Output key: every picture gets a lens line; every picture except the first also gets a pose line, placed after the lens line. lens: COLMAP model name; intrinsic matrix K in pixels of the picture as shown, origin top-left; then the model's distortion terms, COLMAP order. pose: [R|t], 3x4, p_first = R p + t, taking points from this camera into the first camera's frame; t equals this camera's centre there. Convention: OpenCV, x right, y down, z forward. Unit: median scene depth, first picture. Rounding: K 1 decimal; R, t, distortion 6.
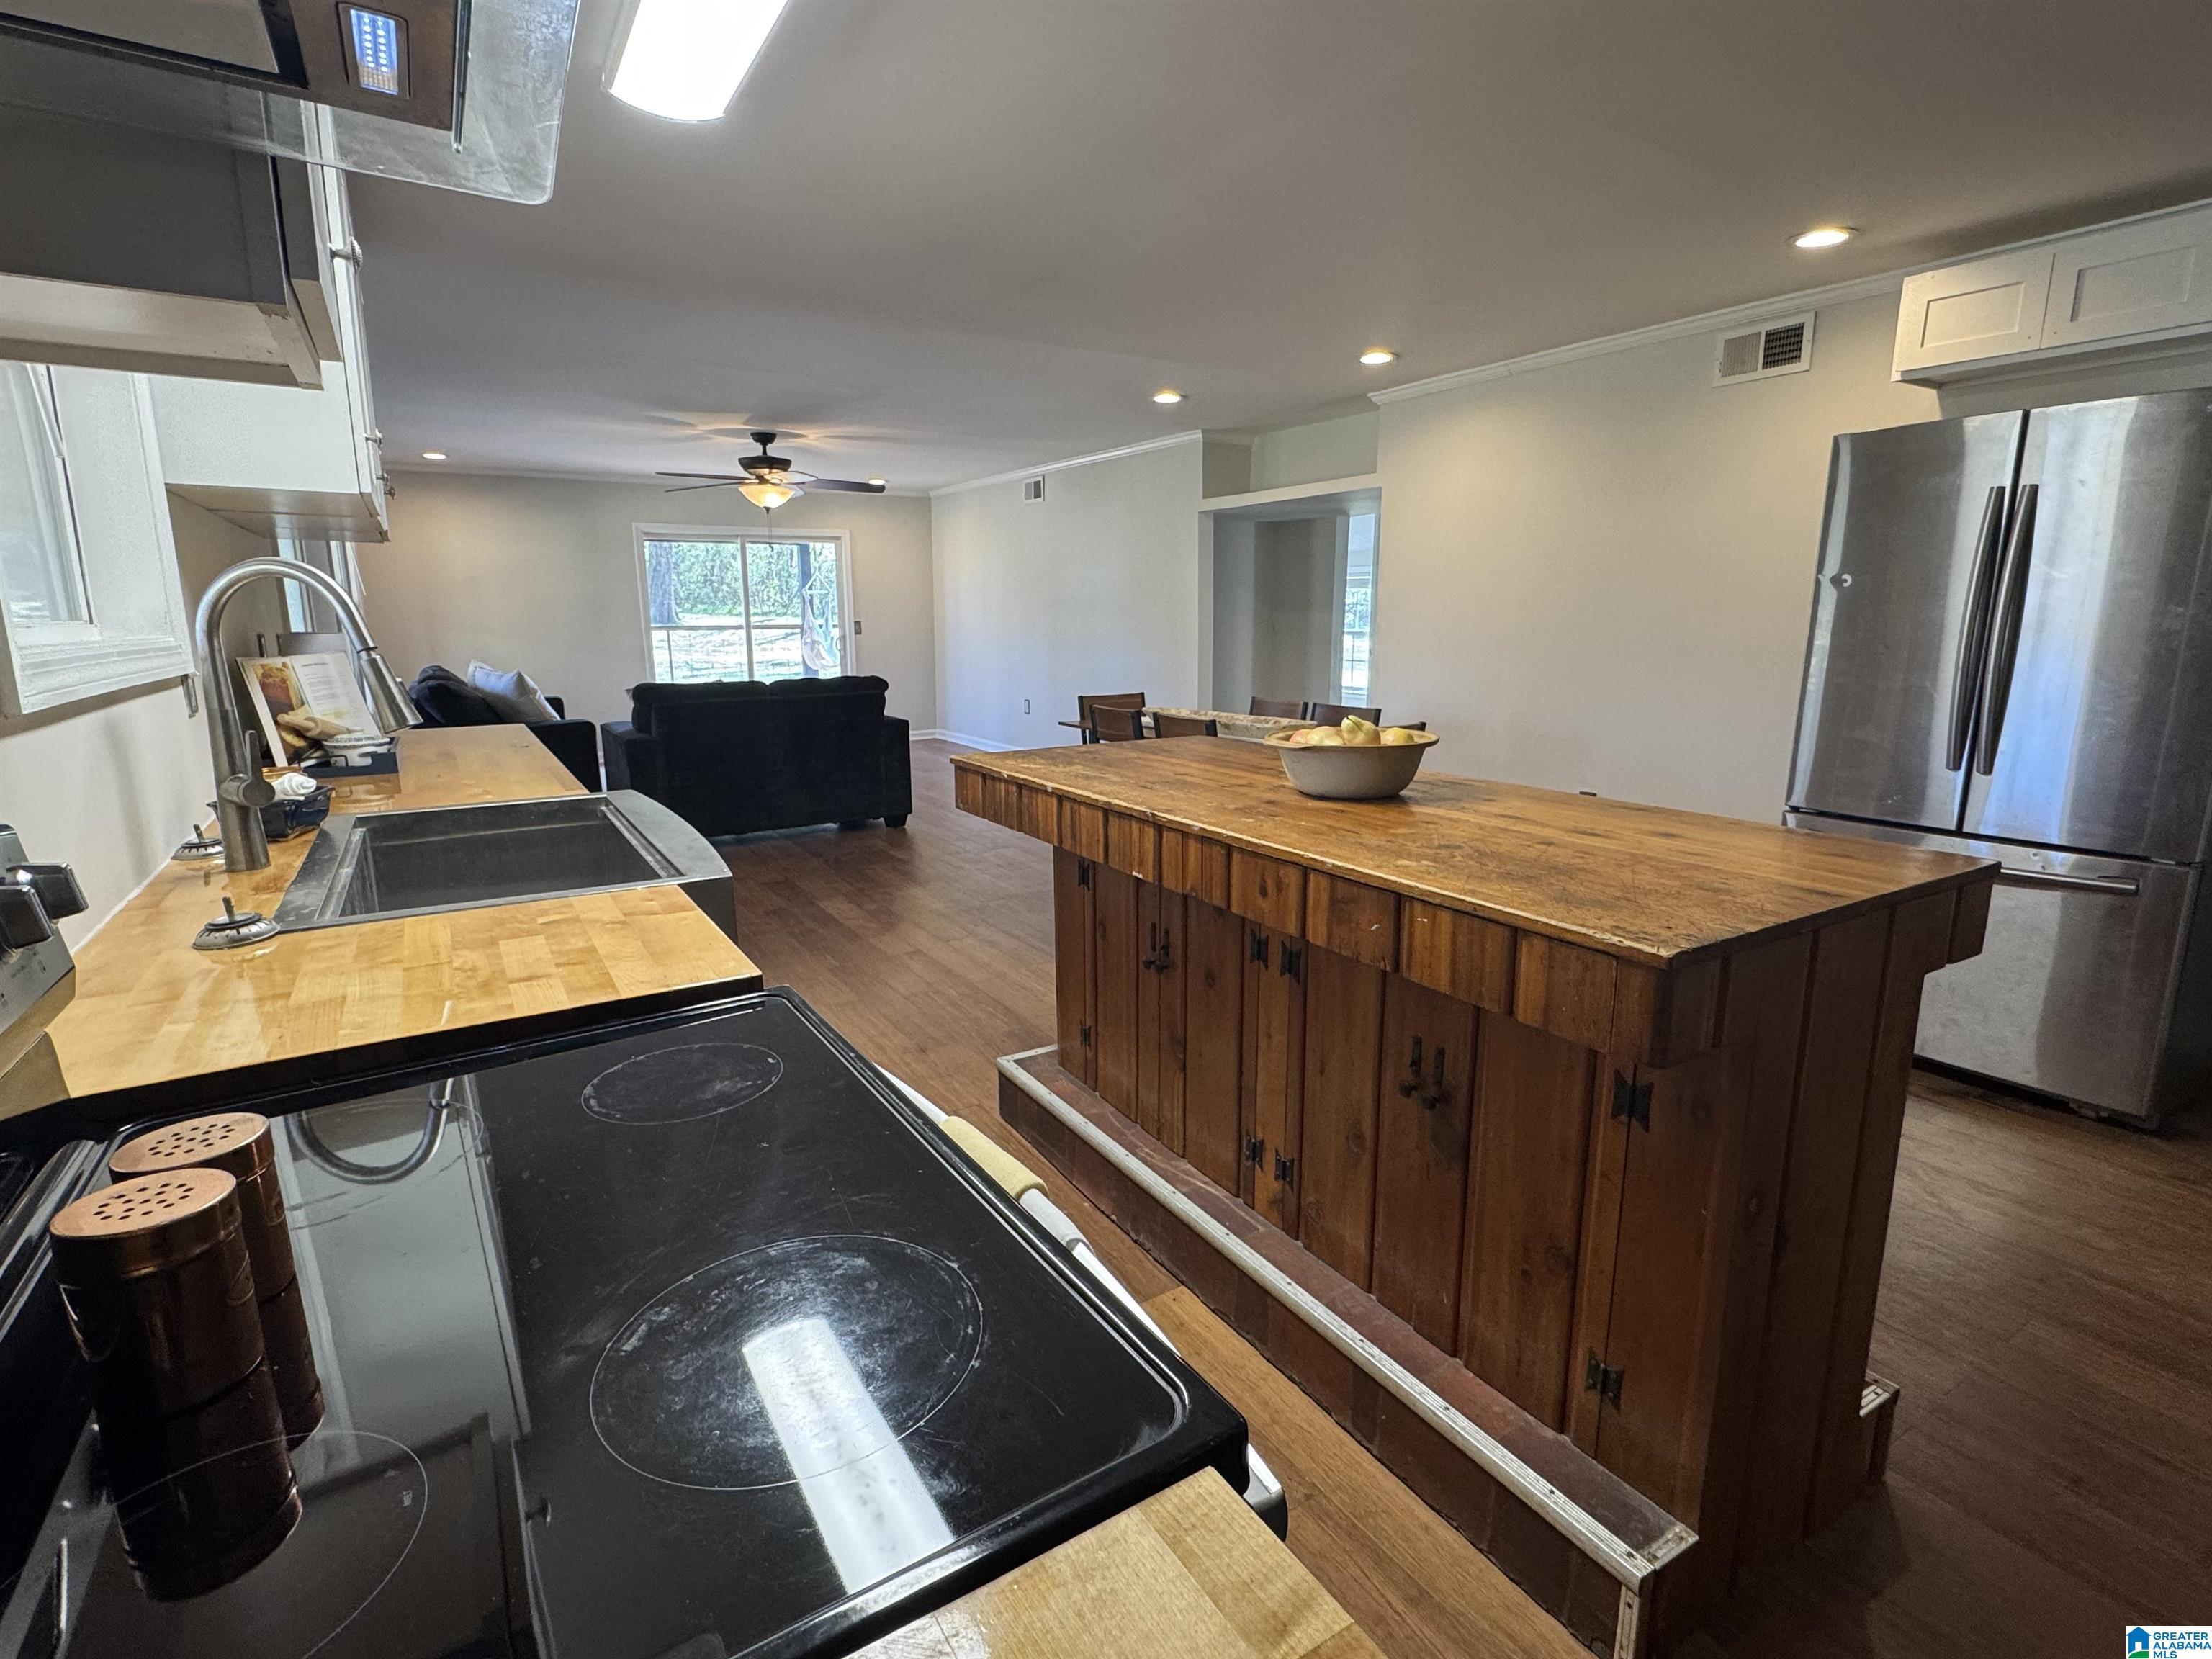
lens RADIAL K [[1073.3, 0, 1105.6], [0, 1073.3, 825.3], [0, 0, 1]] dist [-0.000381, 0.005872]
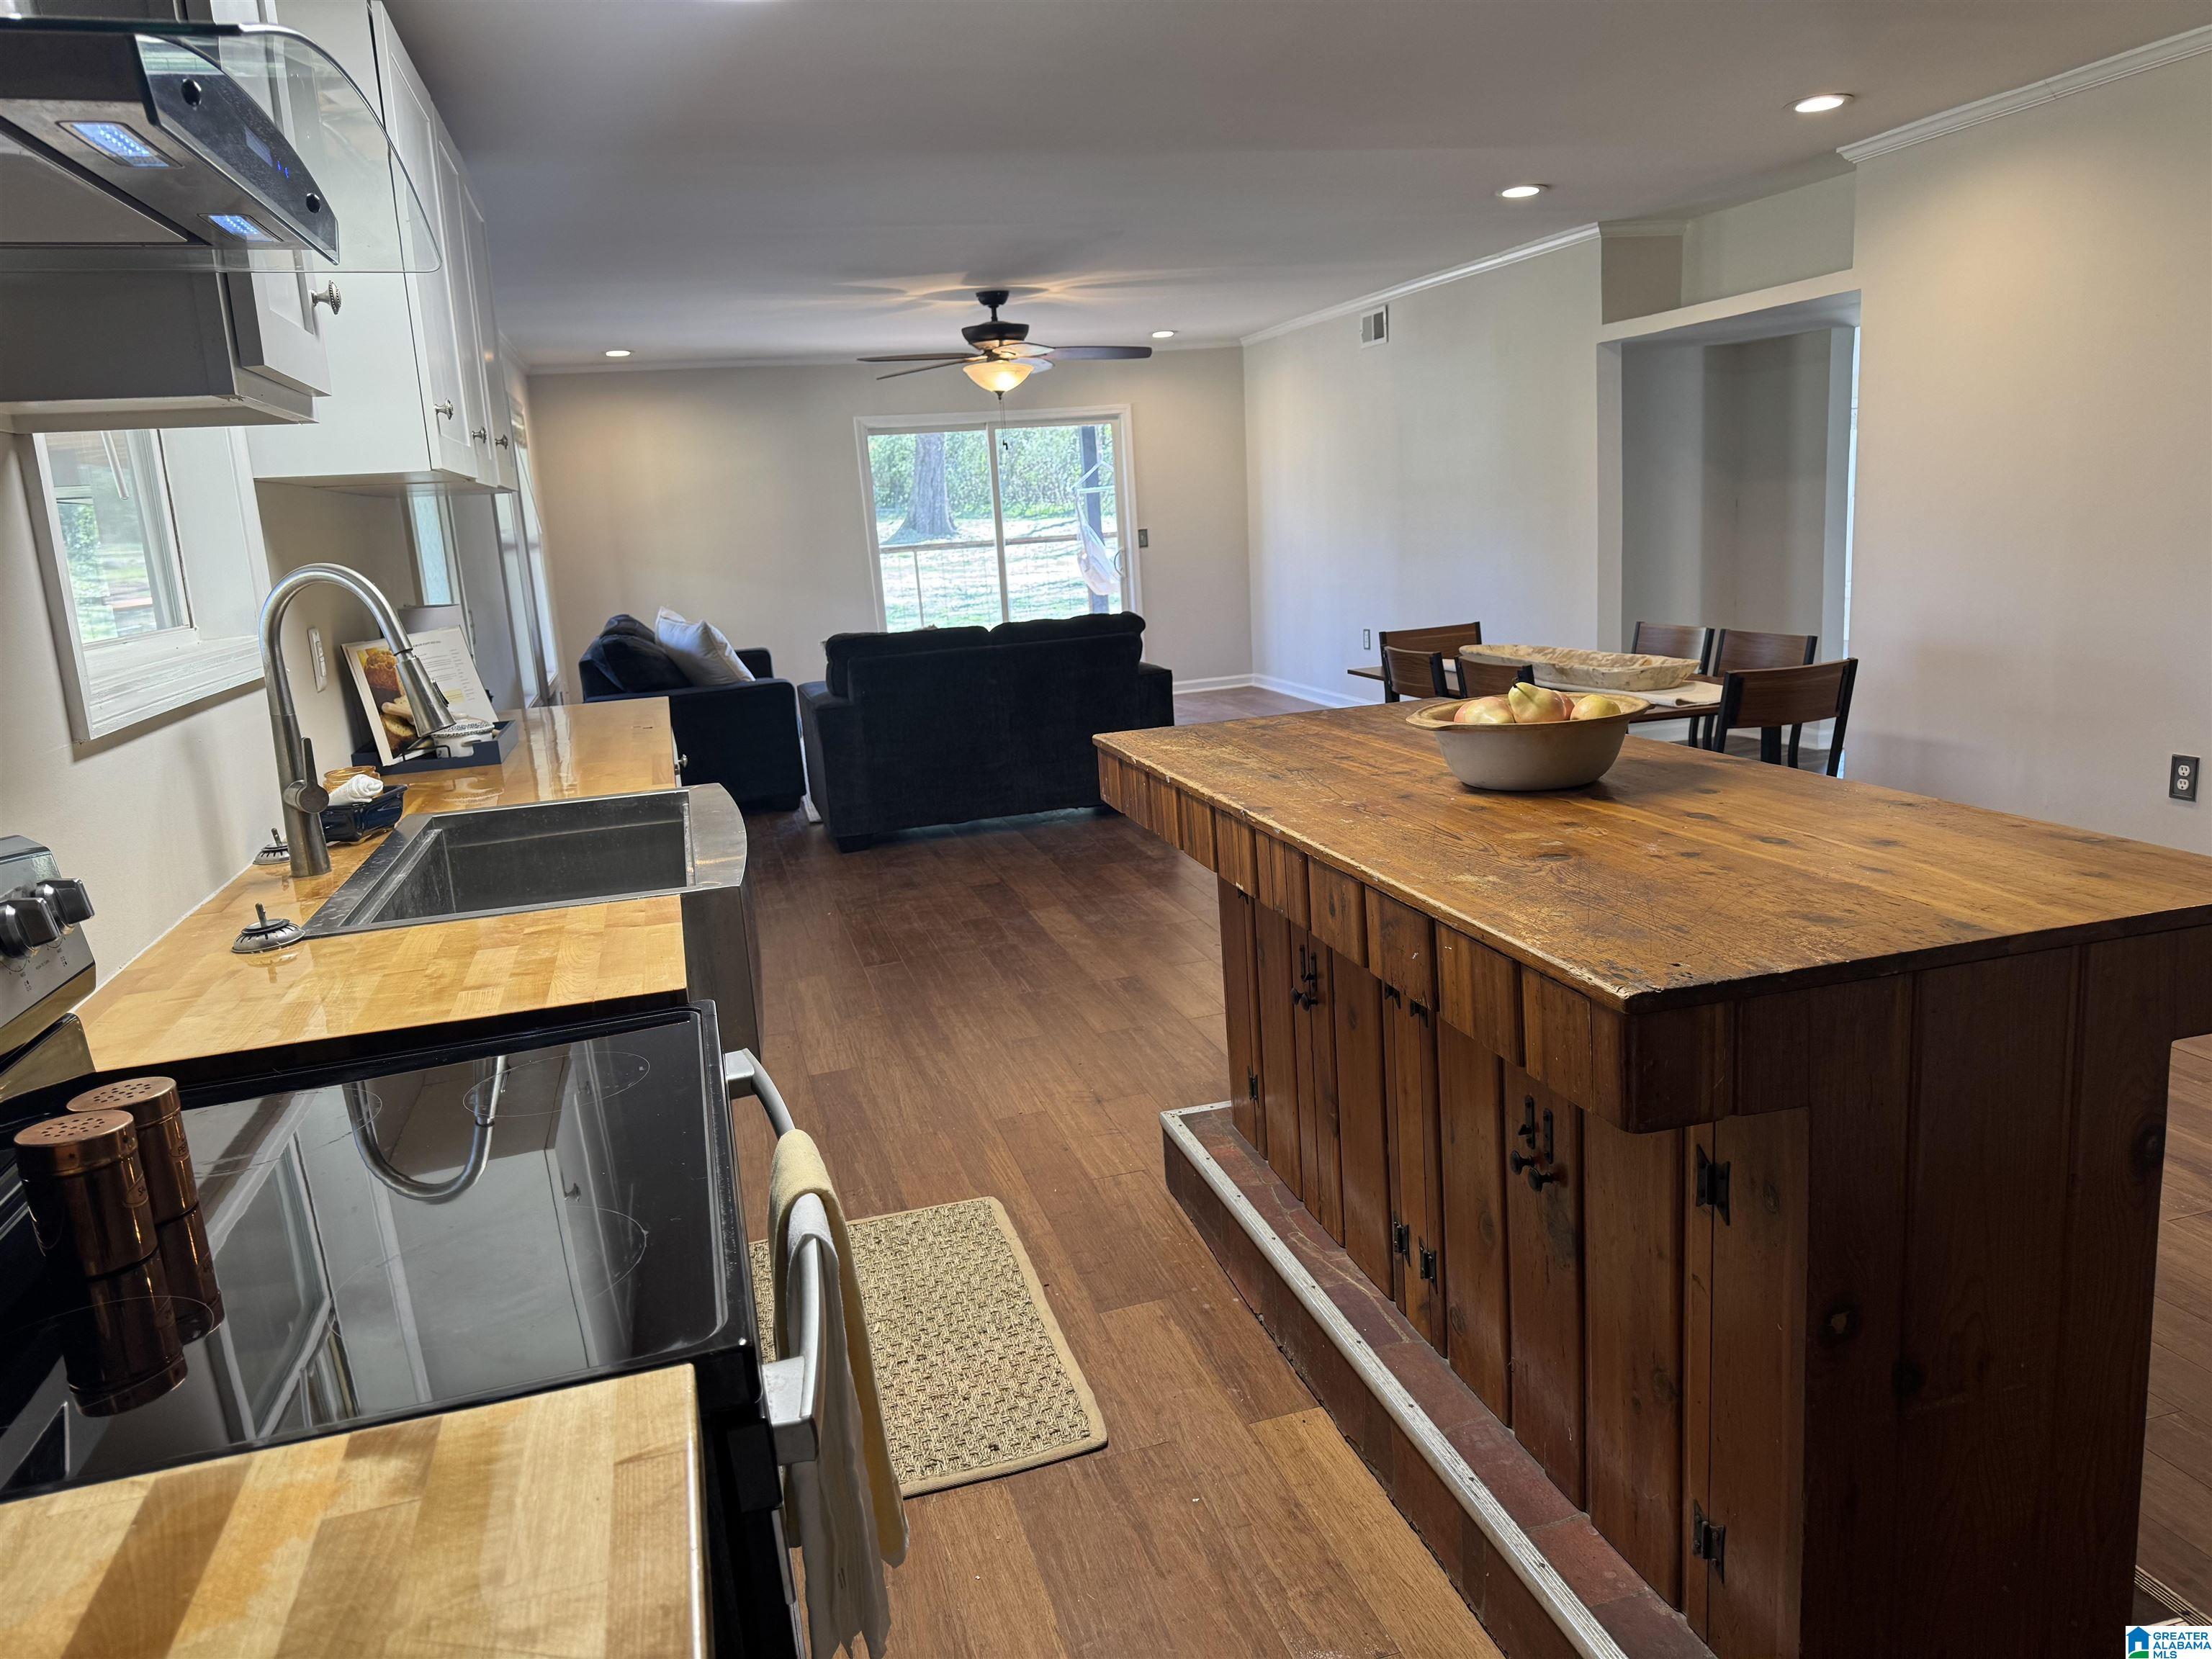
lens RADIAL K [[1557.2, 0, 1113.2], [0, 1557.2, 818.9], [0, 0, 1]] dist [0.064248, -0.043120]
pose [[0.960039, -0.001908, -0.279861, 0.247196], [0.005062, 0.999932, 0.010547, -0.016799], [0.279821, -0.011542, 0.959983, -0.149111]]
